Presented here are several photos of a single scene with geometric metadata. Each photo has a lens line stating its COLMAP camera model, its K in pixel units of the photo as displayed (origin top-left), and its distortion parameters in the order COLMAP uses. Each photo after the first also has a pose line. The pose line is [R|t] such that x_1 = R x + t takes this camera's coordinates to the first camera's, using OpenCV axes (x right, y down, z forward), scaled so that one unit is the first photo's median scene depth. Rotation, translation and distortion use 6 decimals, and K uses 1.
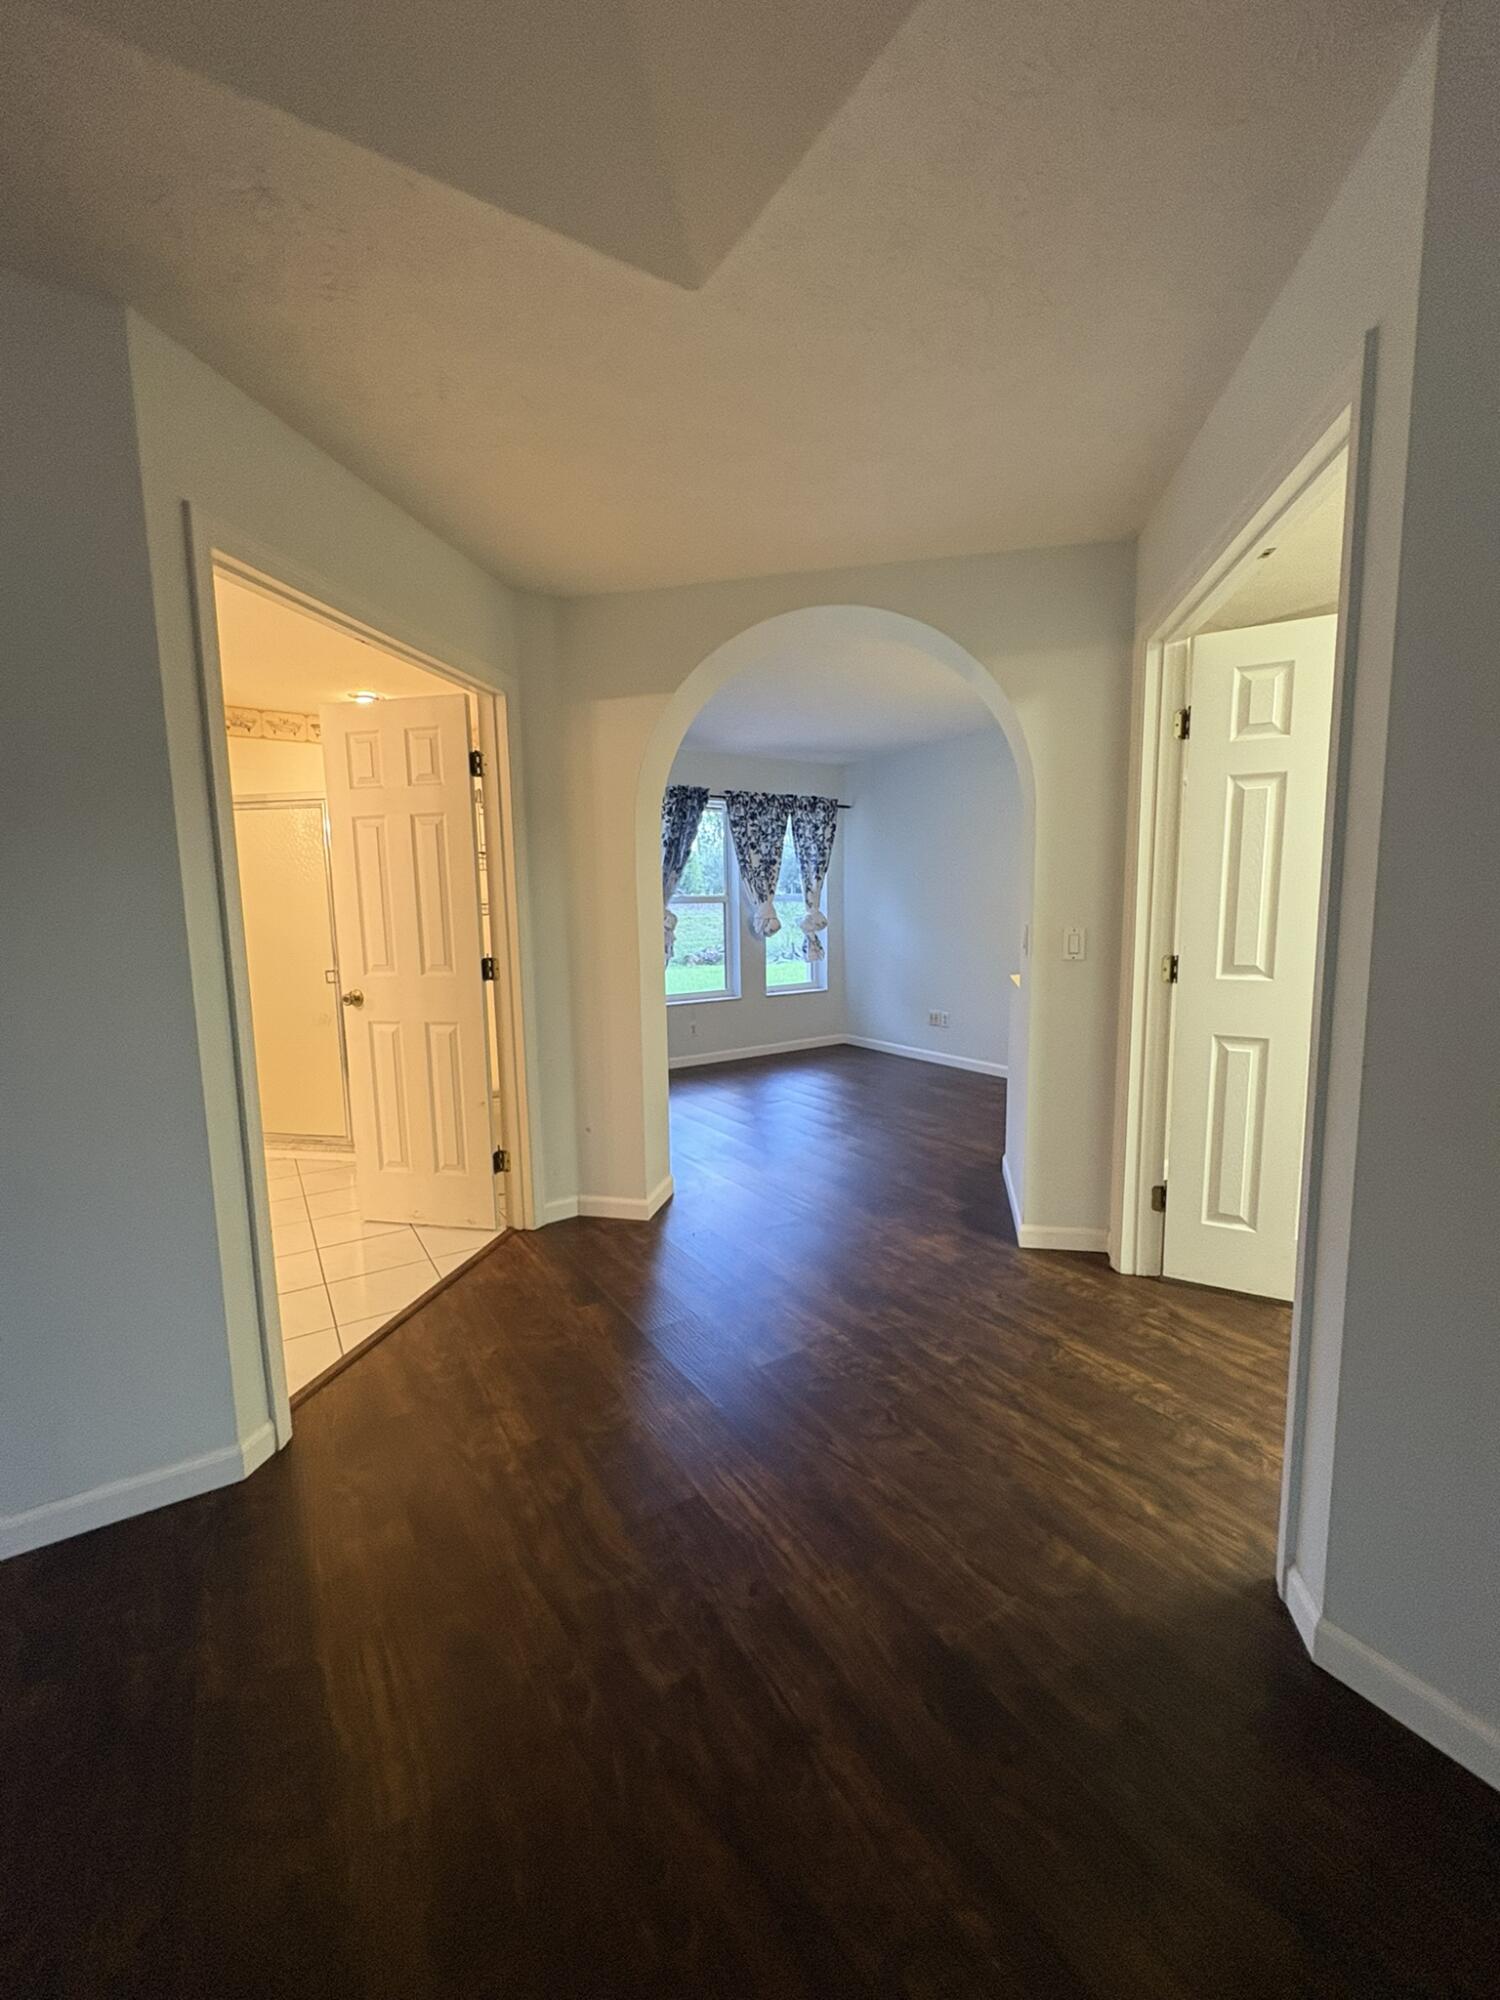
lens RADIAL K [[794.8, 0, 761.0], [0, 794.8, 1003.2], [0, 0, 1]] dist [-0.011611, 0.000006]
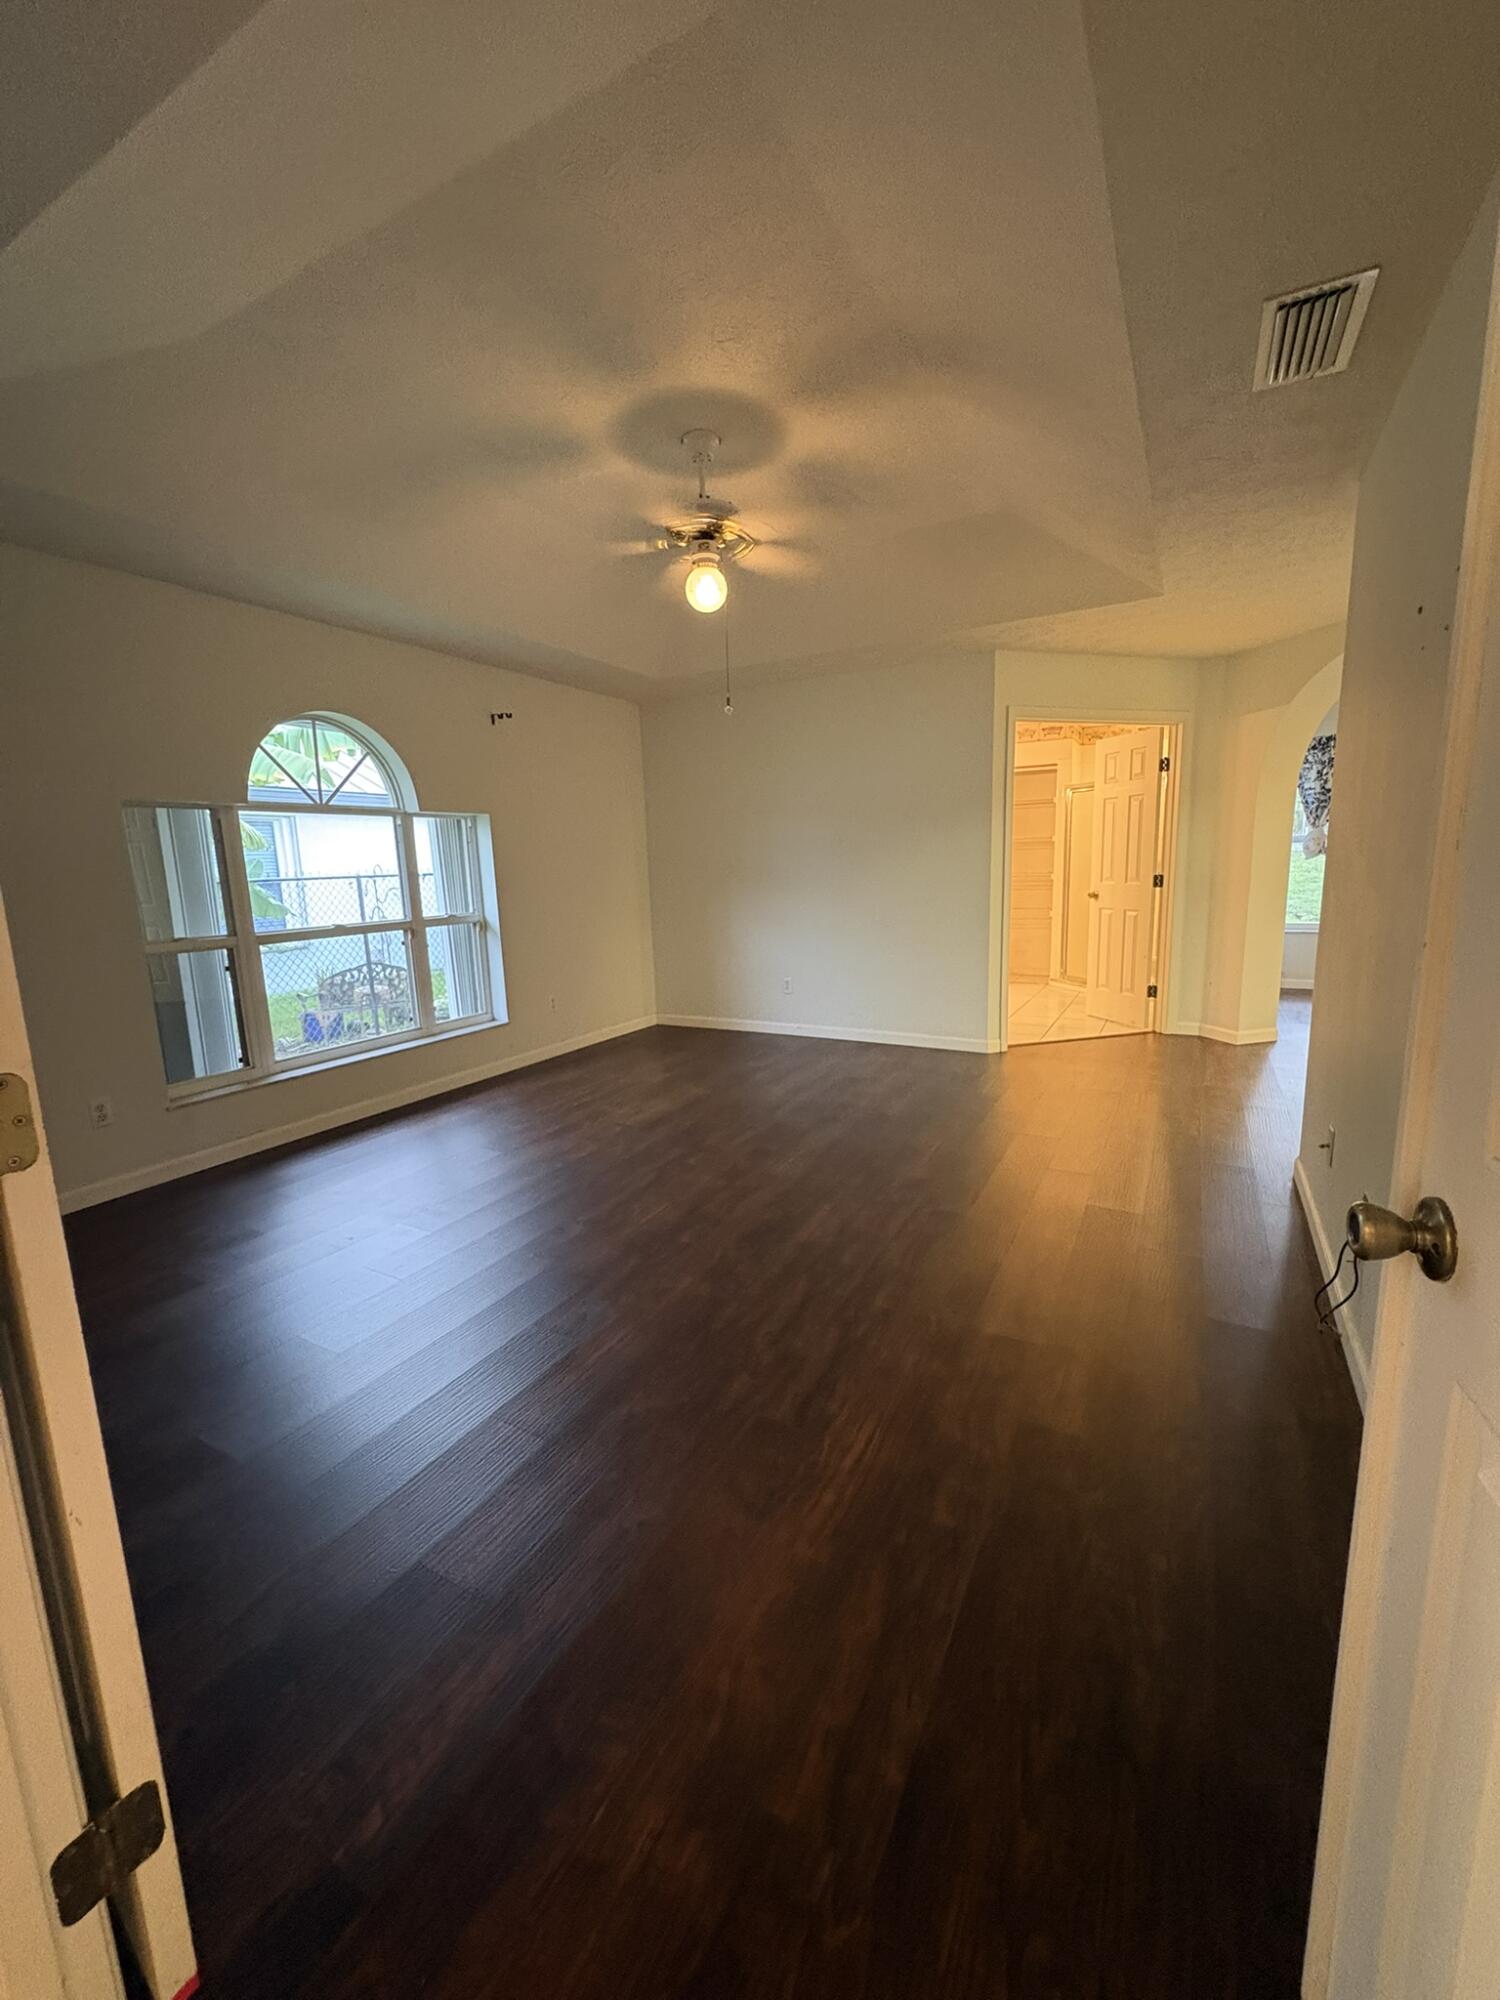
lens RADIAL K [[794.8, 0, 752.8], [0, 794.8, 1000.2], [0, 0, 1]] dist [-0.011611, 0.000006]
pose [[0.472036, 0.156947, -0.867496, 0.810194], [-0.094272, 0.987369, 0.127337, 0.080459], [0.876524, 0.021673, 0.480870, -0.644589]]
